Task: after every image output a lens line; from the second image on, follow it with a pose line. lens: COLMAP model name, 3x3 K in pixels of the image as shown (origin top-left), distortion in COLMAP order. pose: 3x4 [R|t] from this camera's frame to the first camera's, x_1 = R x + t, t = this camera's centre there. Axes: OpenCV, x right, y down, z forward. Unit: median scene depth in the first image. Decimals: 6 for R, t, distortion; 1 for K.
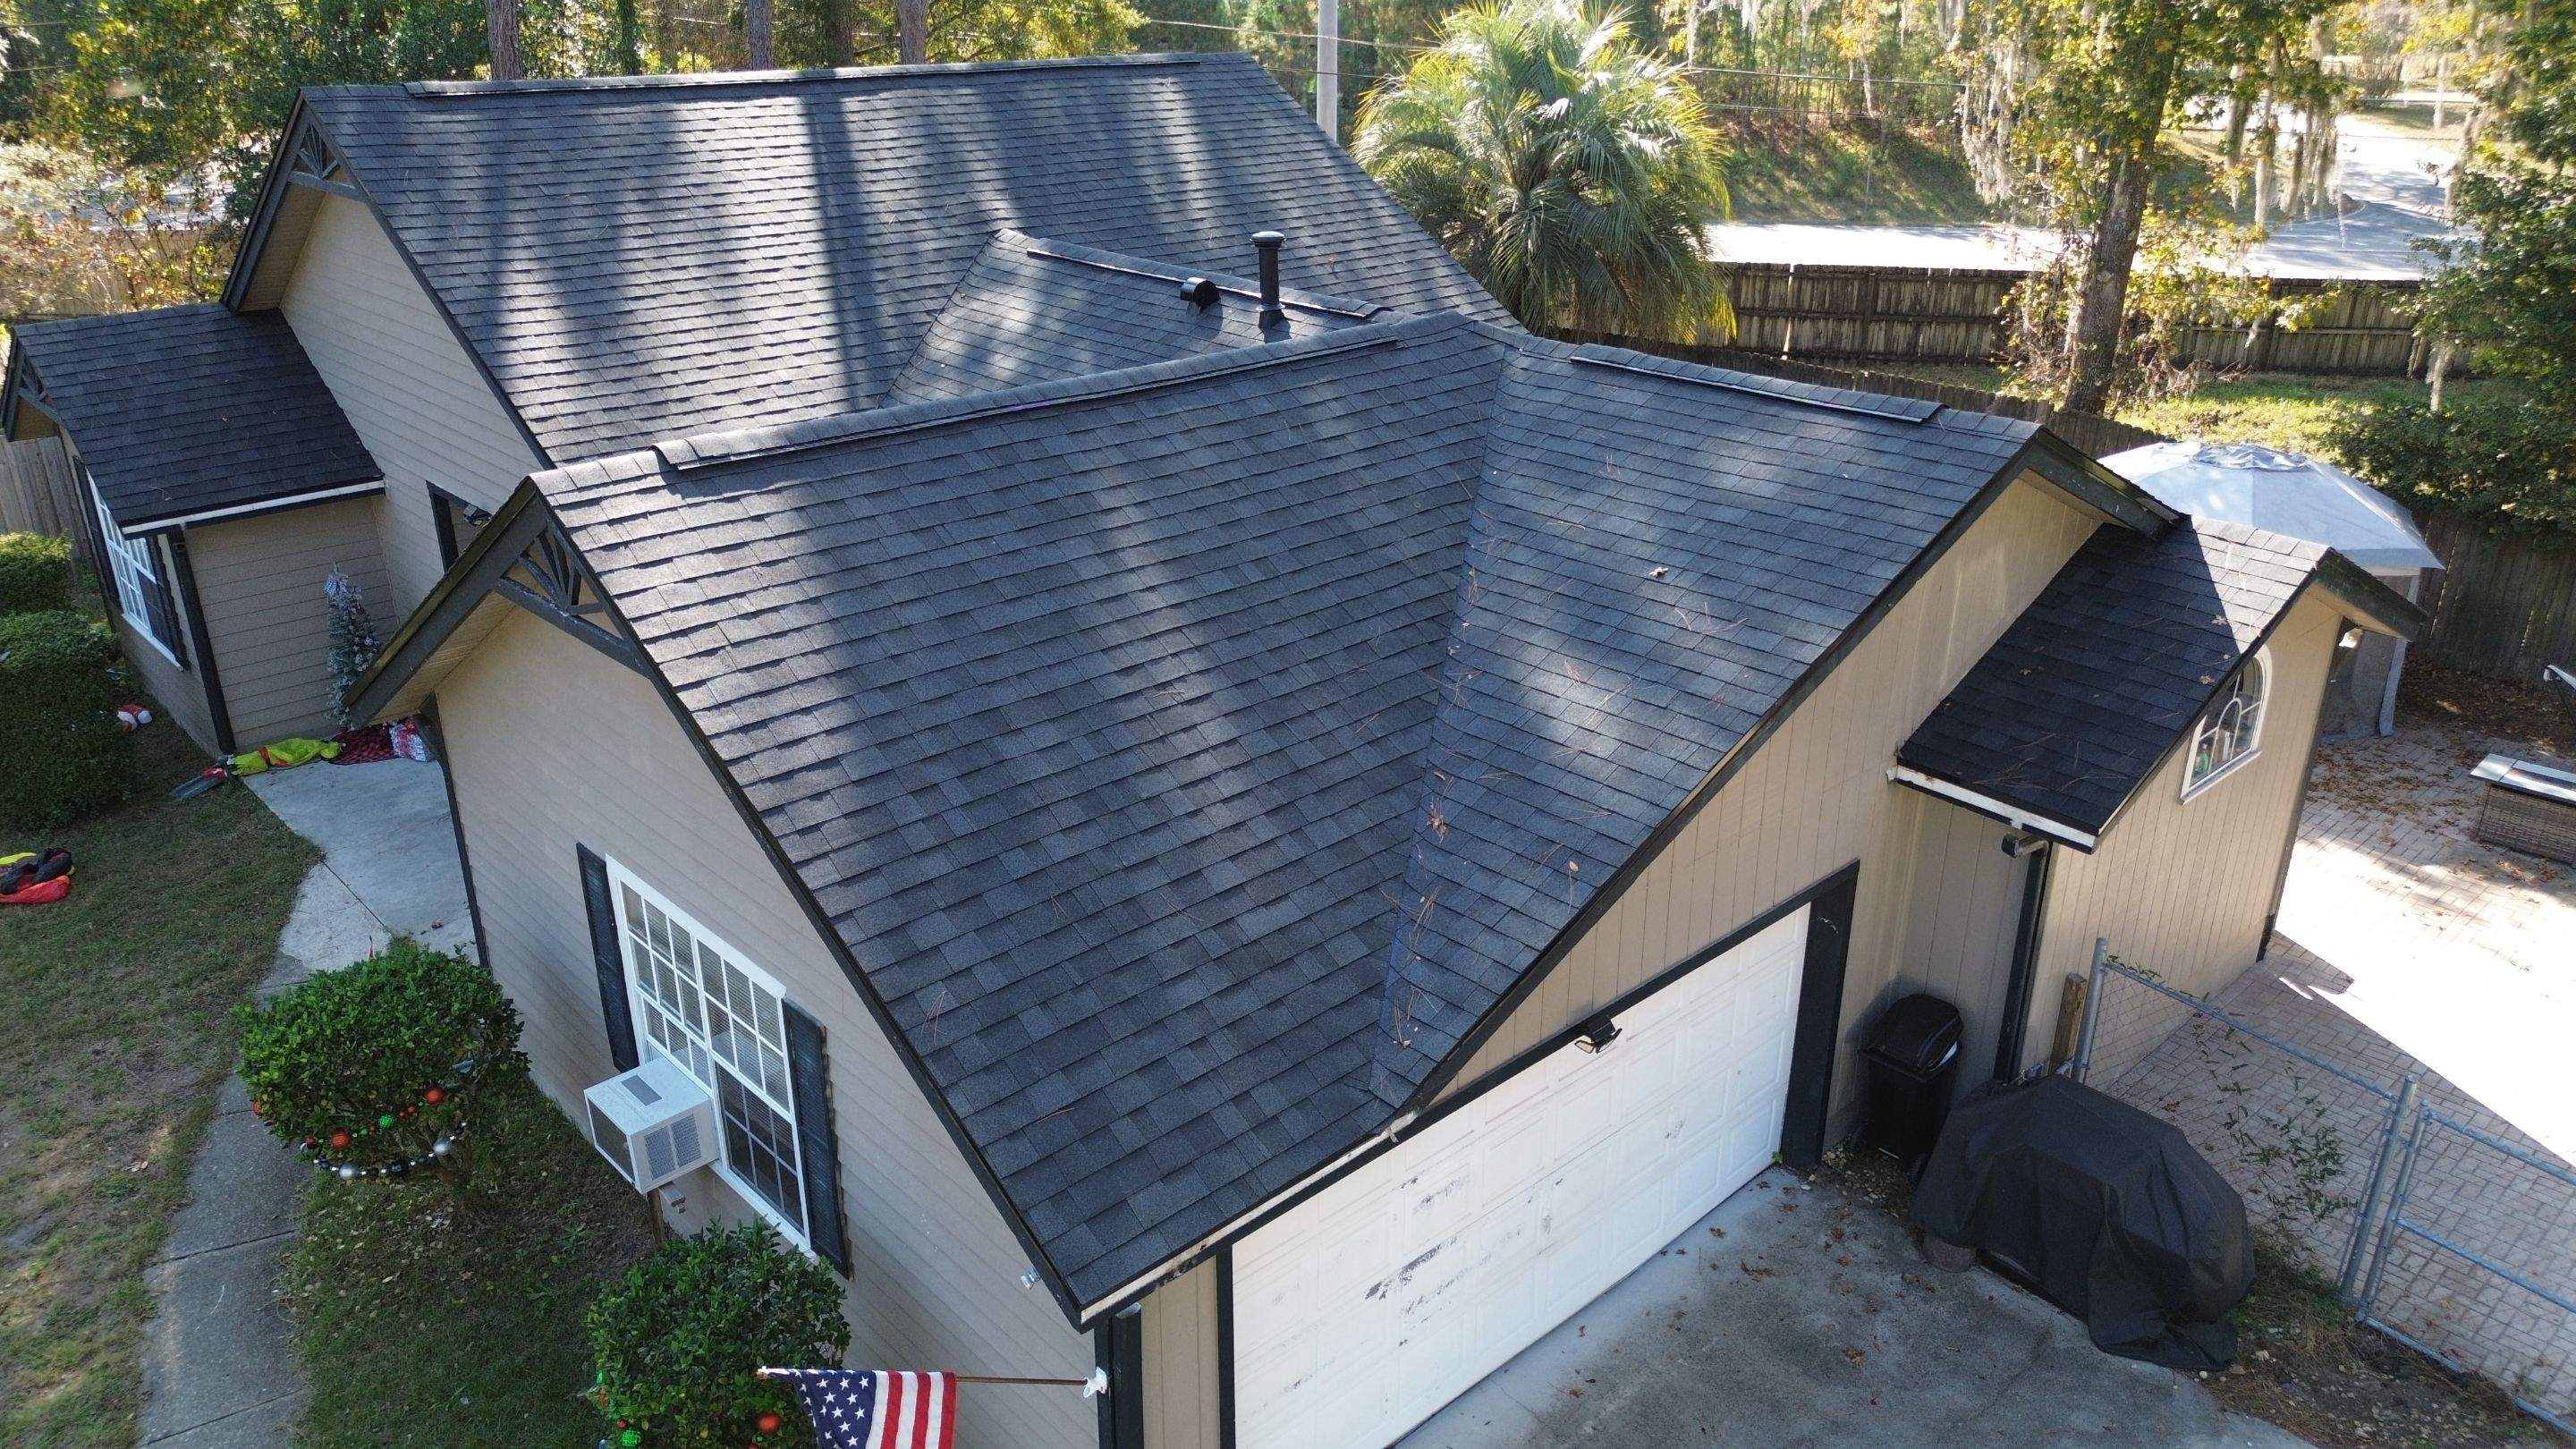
lens RADIAL K [[1818.7, 0, 1288.0], [0, 1818.7, 724.5], [0, 0, 1]] dist [0.068205, -0.067694]
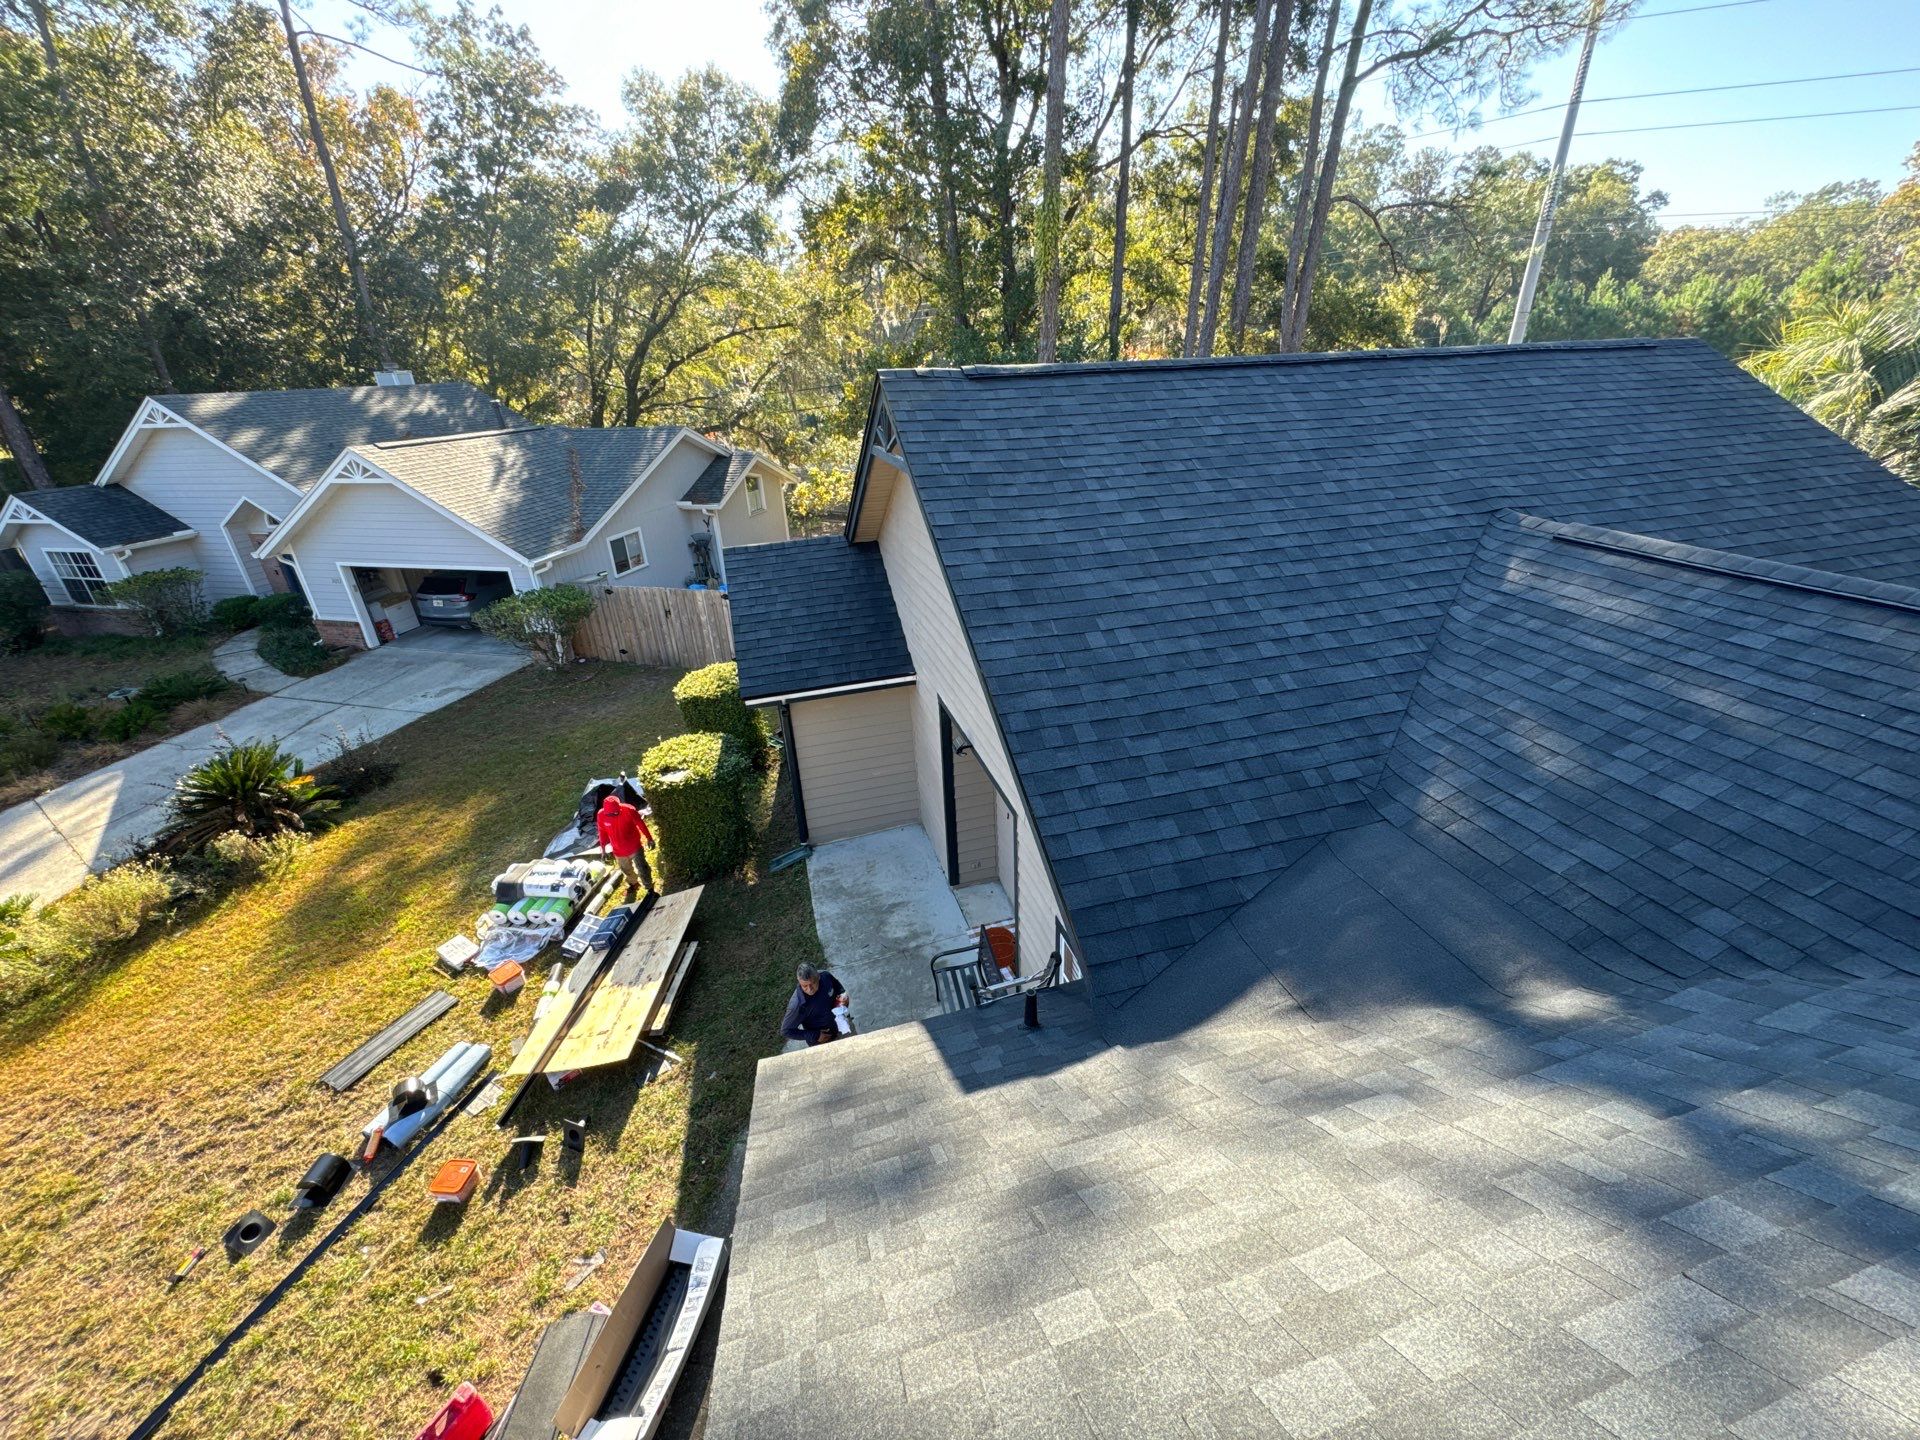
lens RADIAL K [[757.9, 0, 960.6], [0, 757.9, 722.3], [0, 0, 1]] dist [-0.005145, 0.000371]
pose [[0.883862, 0.166871, -0.436968, -0.302810], [-0.141821, 0.985828, 0.089610, -0.220008], [0.445729, -0.017232, 0.895002, 0.735763]]
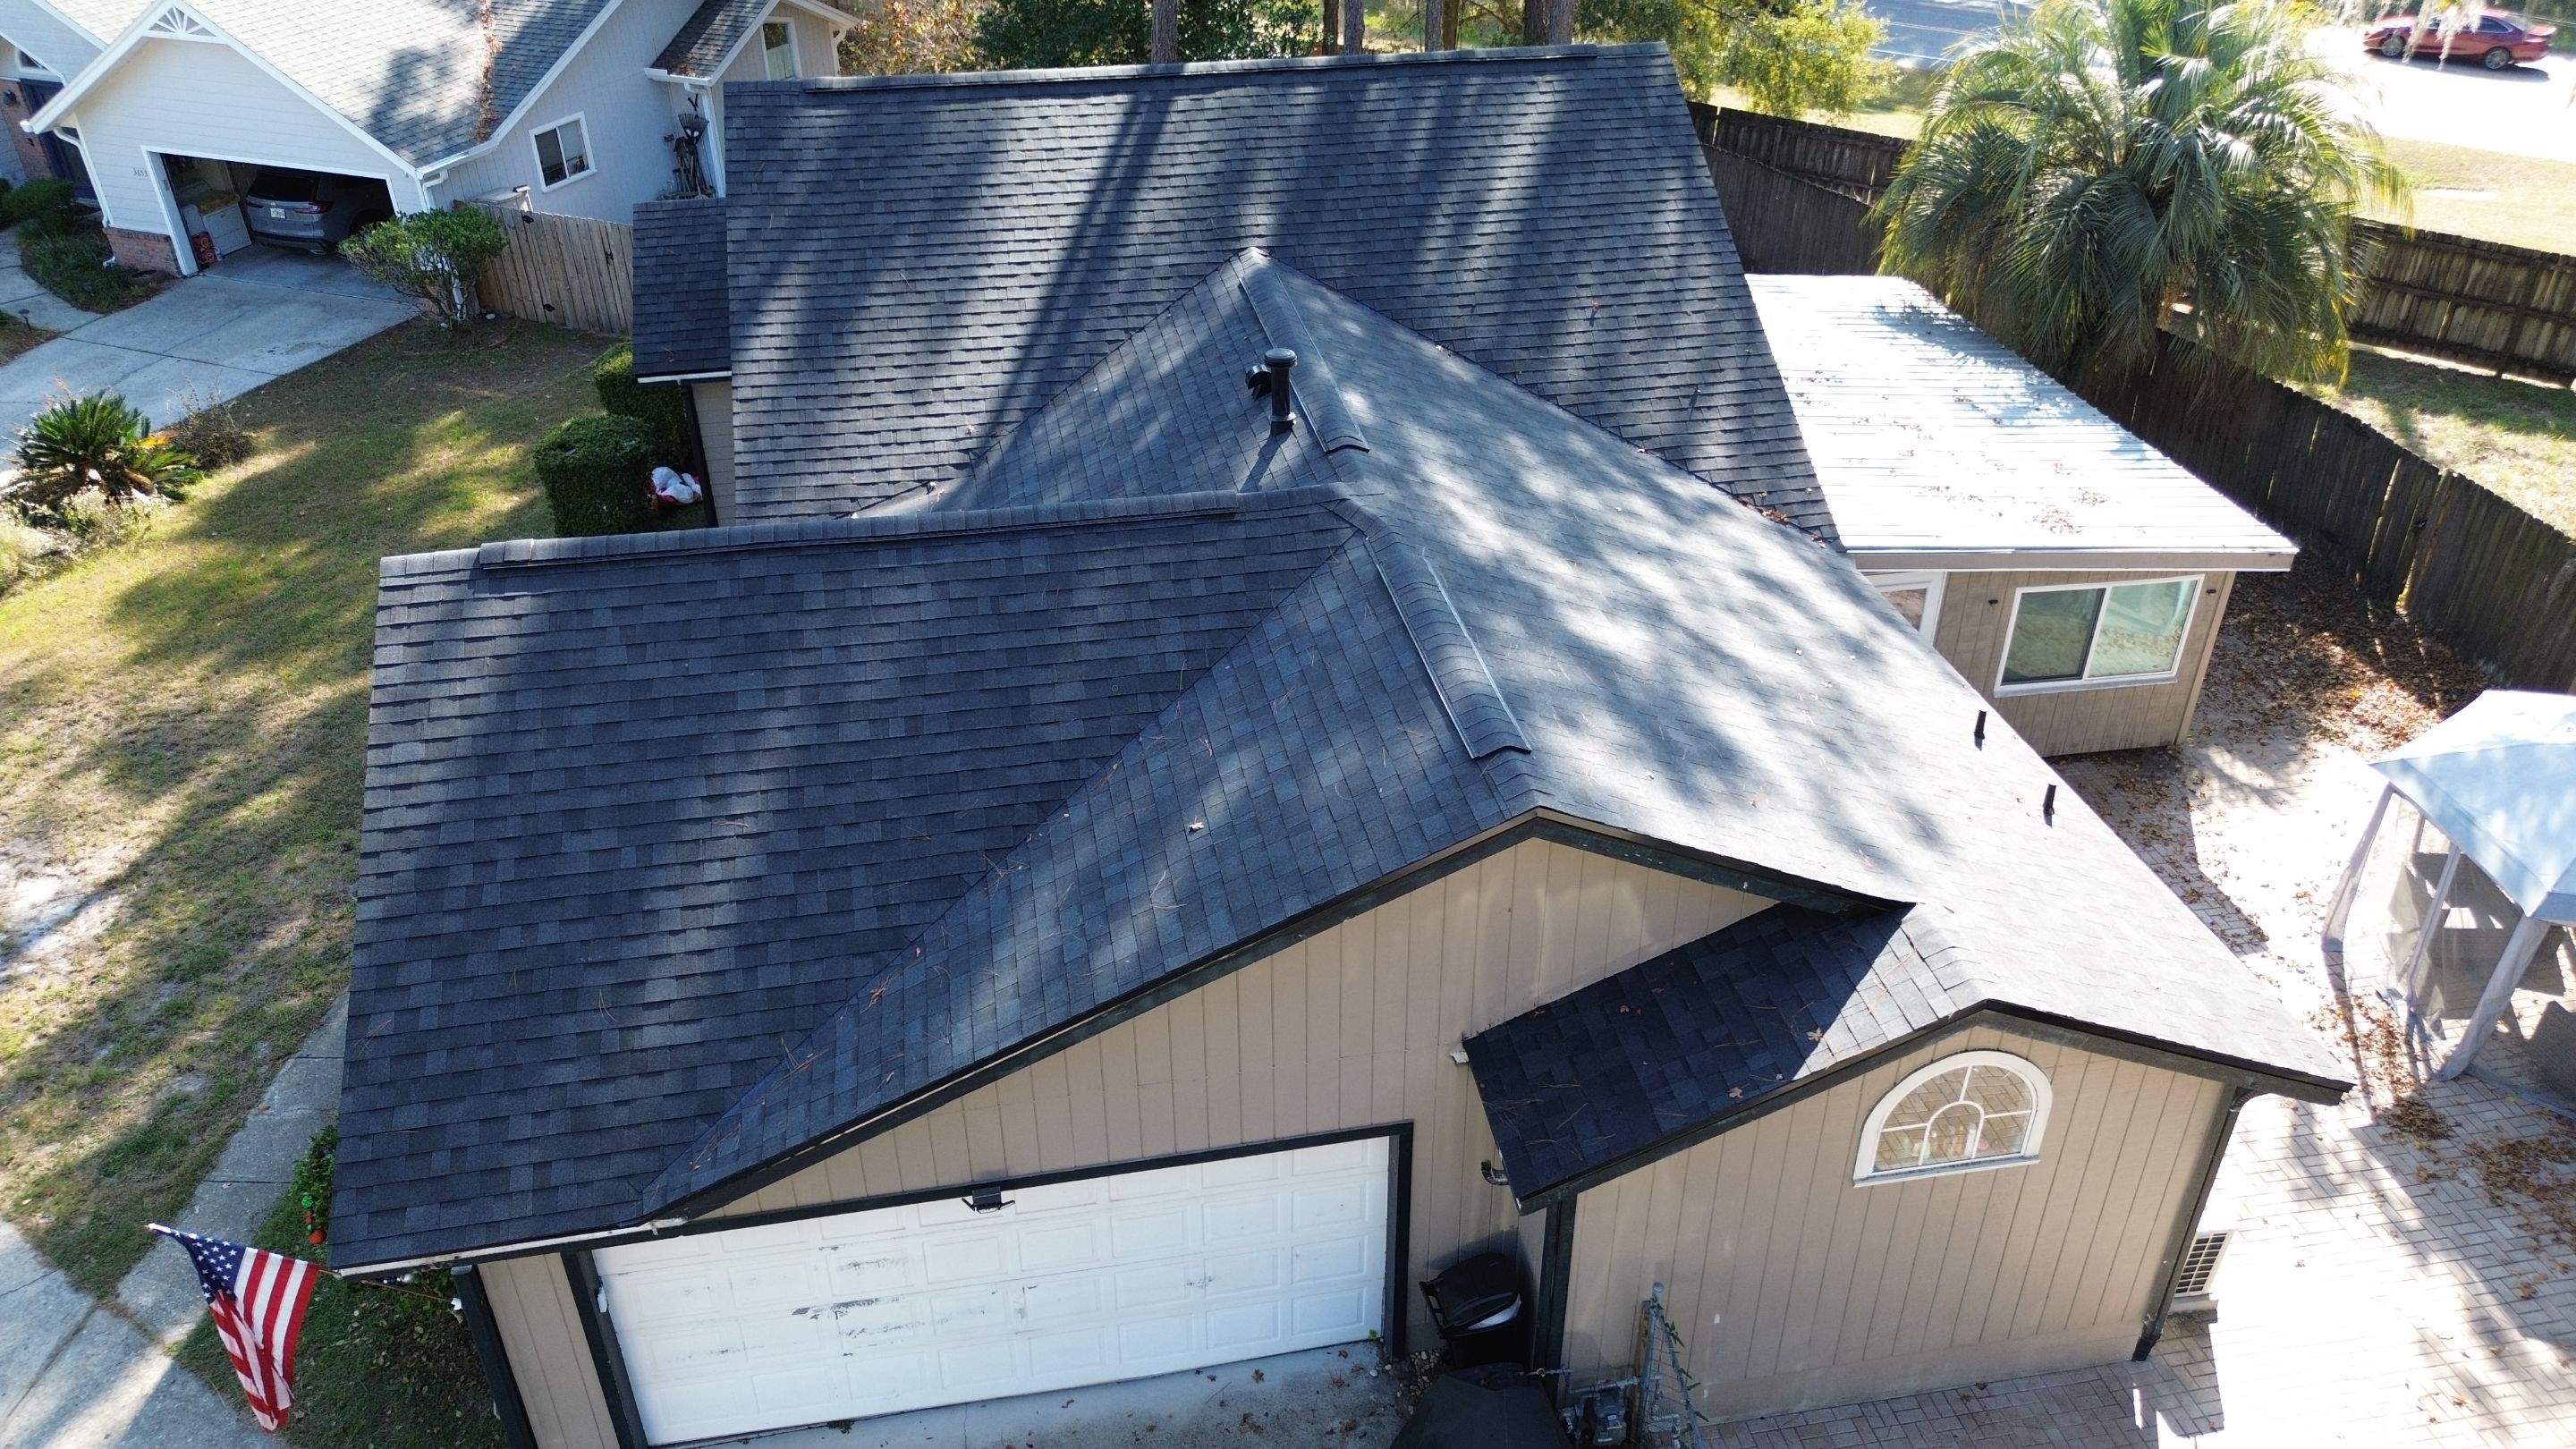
lens RADIAL K [[1819.4, 0, 1309.1], [0, 1819.4, 729.0], [0, 0, 1]] dist [0.075648, -0.083221]
pose [[0.838698, 0.284445, -0.464410, 0.644881], [-0.204804, 0.954898, 0.214999, -0.334496], [0.504620, -0.085206, 0.859127, 0.085762]]
